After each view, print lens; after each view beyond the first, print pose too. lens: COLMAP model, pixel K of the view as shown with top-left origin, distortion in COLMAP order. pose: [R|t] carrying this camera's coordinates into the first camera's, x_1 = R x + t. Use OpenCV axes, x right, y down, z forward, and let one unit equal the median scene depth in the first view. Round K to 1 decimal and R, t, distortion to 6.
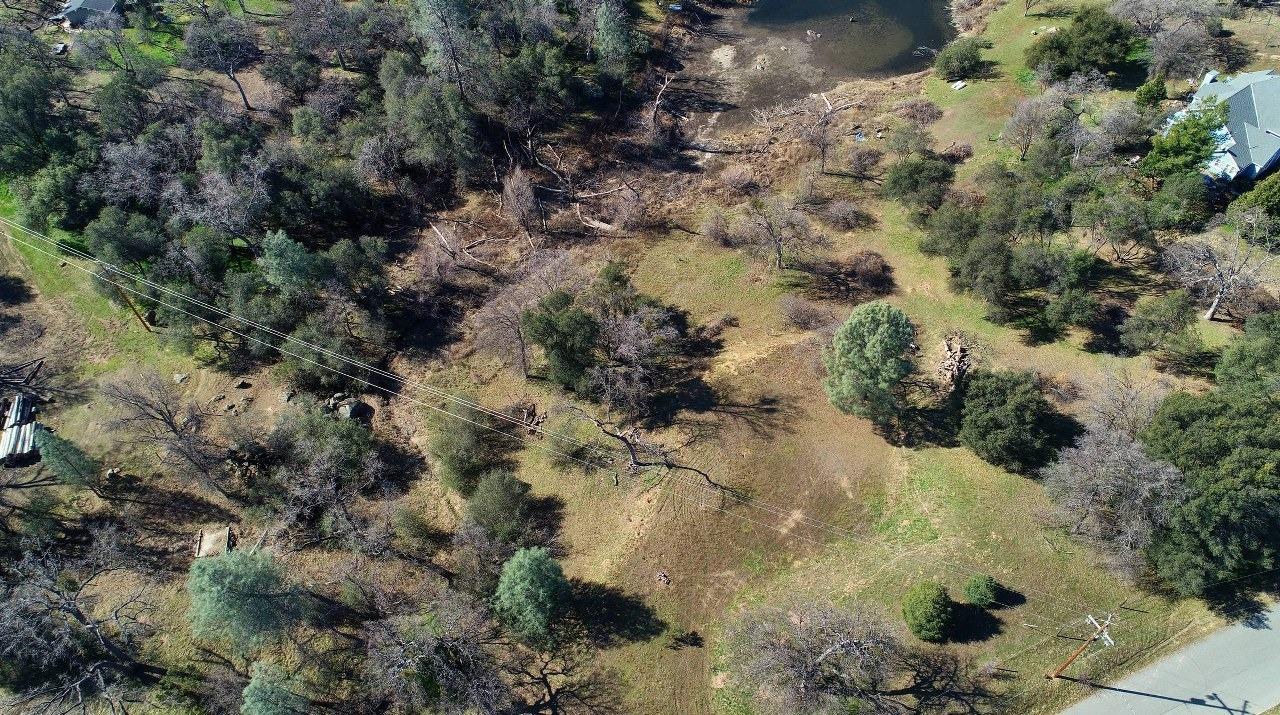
lens RADIAL K [[856.7, 0, 646.9], [0, 856.7, 365.4], [0, 0, 1]] dist [-0.000537, -0.000940]
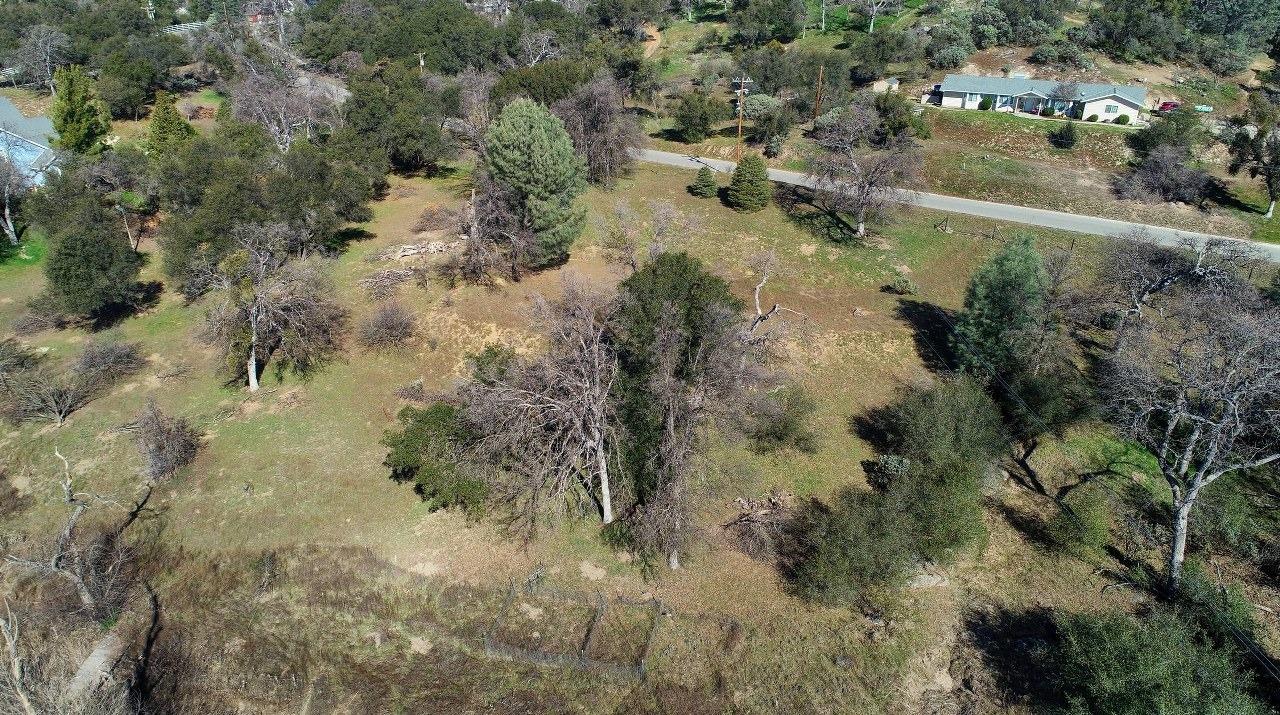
lens RADIAL K [[856.7, 0, 635.4], [0, 856.7, 353.5], [0, 0, 1]] dist [-0.000537, -0.000940]
pose [[-0.498274, -0.343287, 0.796164, -0.470298], [0.669367, 0.431331, 0.604898, -0.337464], [-0.551064, 0.834331, 0.014864, 0.932473]]
